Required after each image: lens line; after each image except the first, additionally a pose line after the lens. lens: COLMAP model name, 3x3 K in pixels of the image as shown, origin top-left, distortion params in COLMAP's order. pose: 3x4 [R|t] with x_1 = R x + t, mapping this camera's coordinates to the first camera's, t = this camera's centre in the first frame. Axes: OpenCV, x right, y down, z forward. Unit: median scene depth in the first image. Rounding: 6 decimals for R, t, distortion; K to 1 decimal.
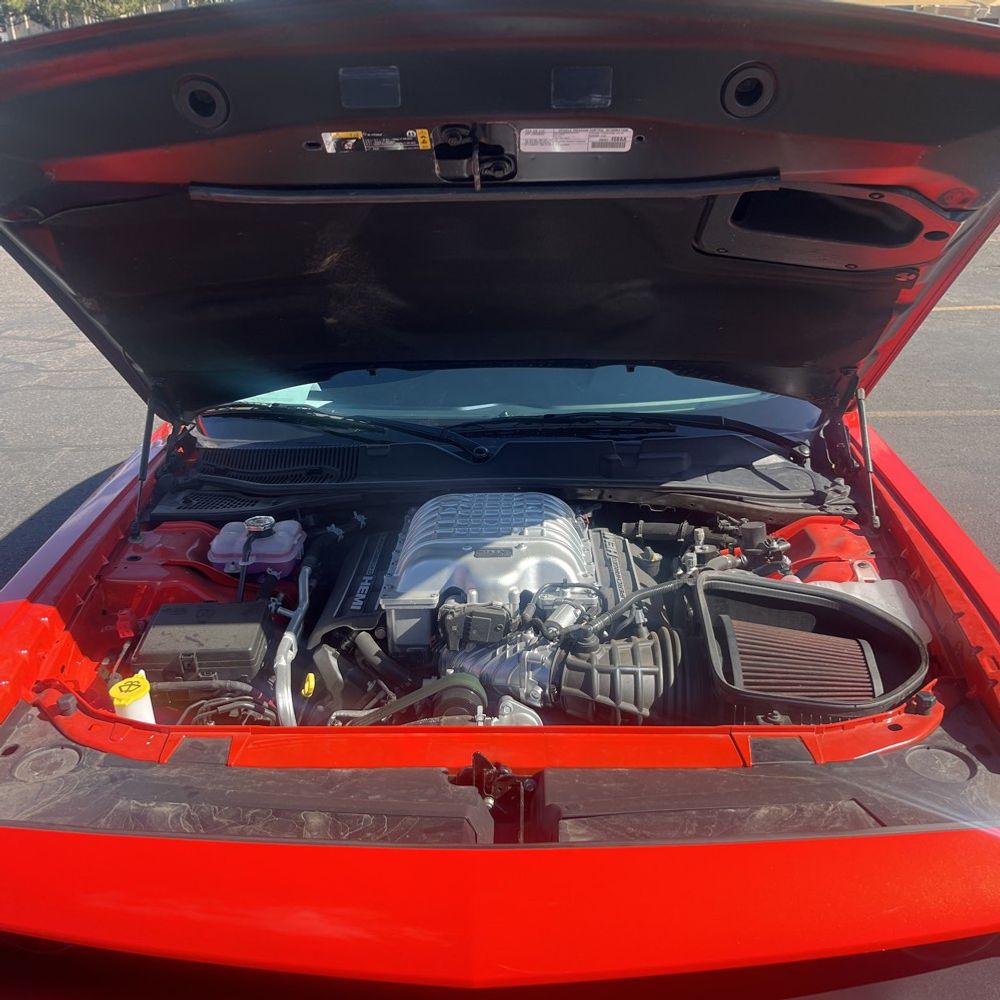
lens RADIAL K [[1016.5, 0, 505.7], [0, 1016.5, 490.2], [0, 0, 1]] dist [0.013765, 0.000000]
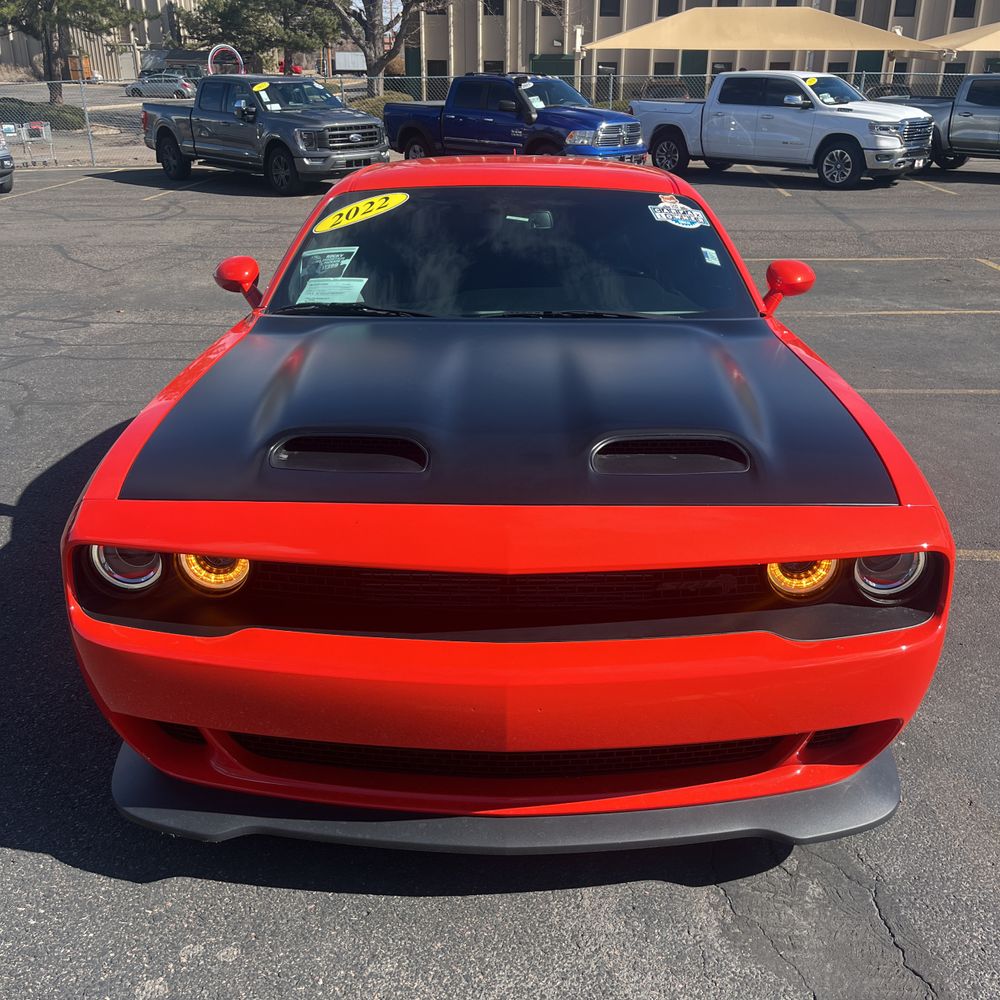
lens RADIAL K [[1016.5, 0, 523.2], [0, 1016.5, 497.3], [0, 0, 1]] dist [0.013765, 0.000000]
pose [[0.998953, 0.020365, 0.040967, -0.012751], [-0.019512, 0.999587, -0.021118, 0.059802], [-0.041380, 0.020296, 0.998937, -0.090796]]
